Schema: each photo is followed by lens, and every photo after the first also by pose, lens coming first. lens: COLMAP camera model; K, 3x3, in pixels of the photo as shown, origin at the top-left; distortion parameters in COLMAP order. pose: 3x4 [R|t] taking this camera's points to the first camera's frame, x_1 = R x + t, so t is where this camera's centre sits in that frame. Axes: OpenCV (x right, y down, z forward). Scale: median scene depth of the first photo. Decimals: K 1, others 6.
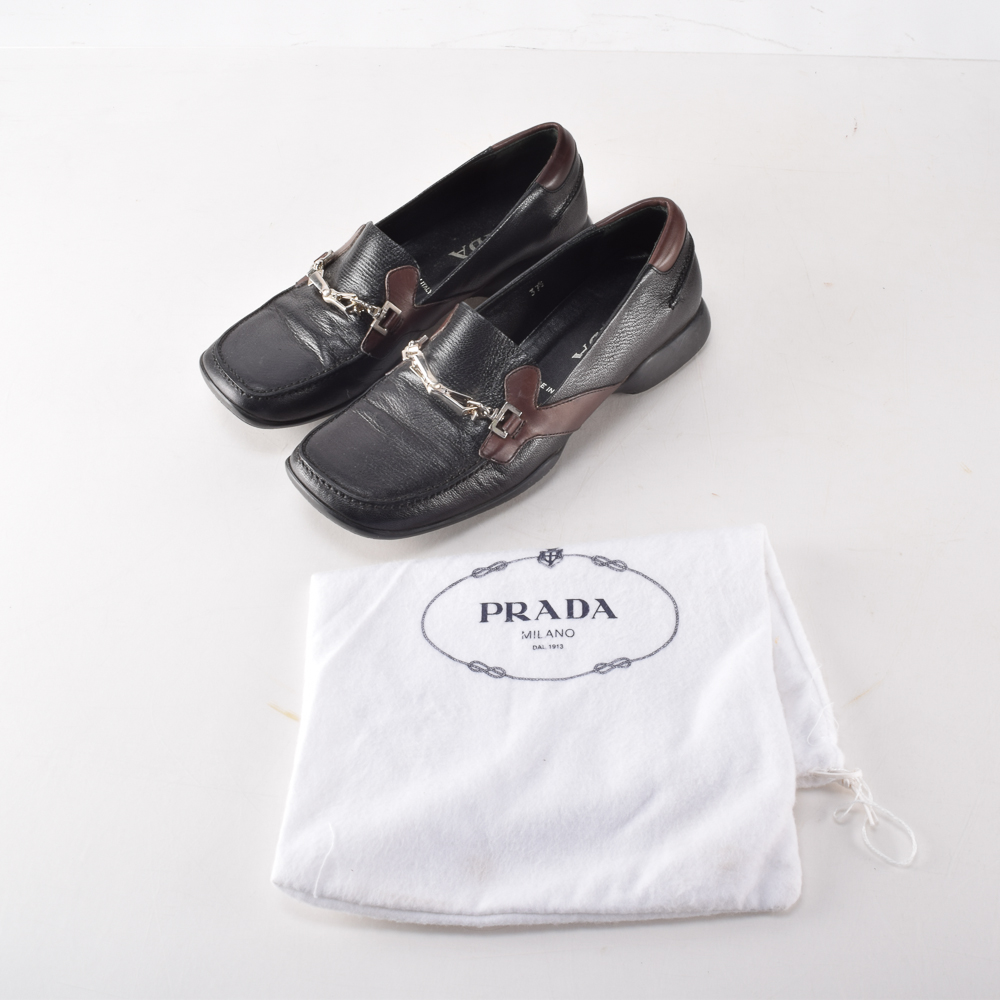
lens RADIAL K [[1480.3, 0, 500.6], [0, 1480.3, 500.6], [0, 0, 1]] dist [-0.041031, 0.000000]
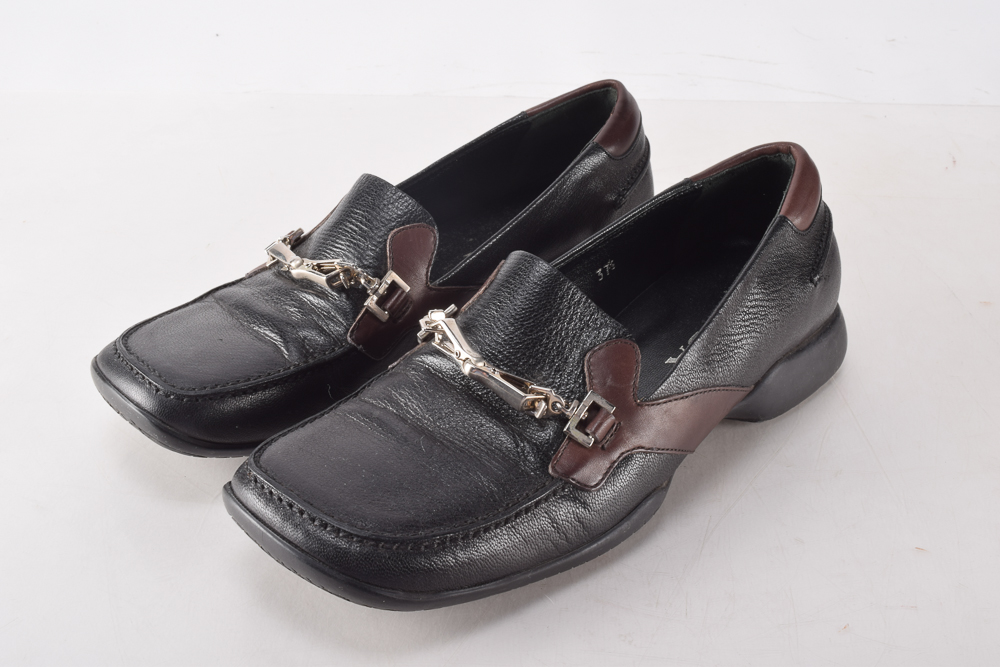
lens RADIAL K [[1348.3, 0, 500.1], [0, 1348.3, 332.9], [0, 0, 1]] dist [-0.019069, 0.000000]
pose [[0.996501, 0.015195, 0.082187, -0.077984], [0.014088, 0.938726, -0.344375, 0.101335], [-0.082384, 0.344328, 0.935228, 0.449896]]
